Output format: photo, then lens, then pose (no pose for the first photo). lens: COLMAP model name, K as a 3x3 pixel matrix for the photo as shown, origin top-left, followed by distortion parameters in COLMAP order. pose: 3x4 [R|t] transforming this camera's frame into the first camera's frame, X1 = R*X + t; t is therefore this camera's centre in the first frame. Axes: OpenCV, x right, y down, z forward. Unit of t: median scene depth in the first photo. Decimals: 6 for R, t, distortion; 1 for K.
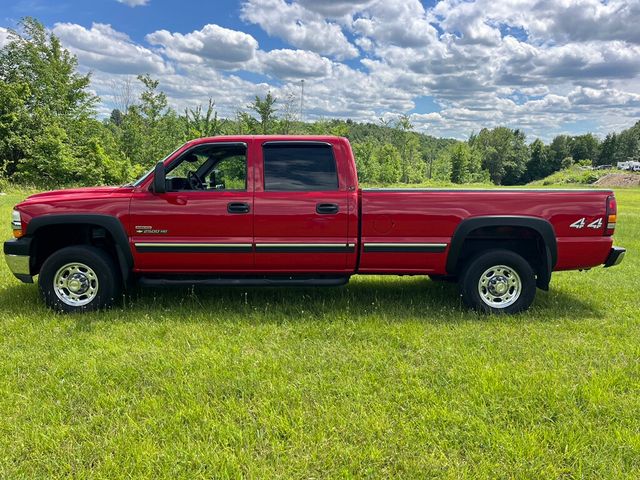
lens RADIAL K [[471.9, 0, 323.8], [0, 471.9, 241.3], [0, 0, 1]] dist [0.056518, -0.090623]
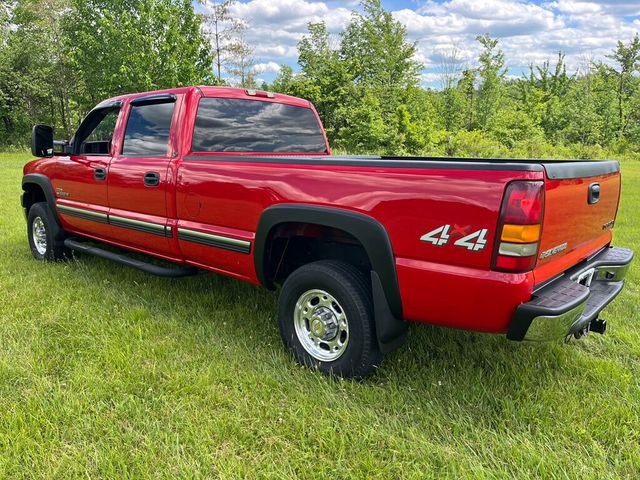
lens RADIAL K [[471.9, 0, 323.8], [0, 471.9, 241.3], [0, 0, 1]] dist [0.056518, -0.090623]
pose [[0.747091, 0.127833, -0.652314, 0.114091], [-0.080771, 0.991520, 0.101799, -0.010540], [0.659796, -0.023365, 0.751081, 0.086386]]
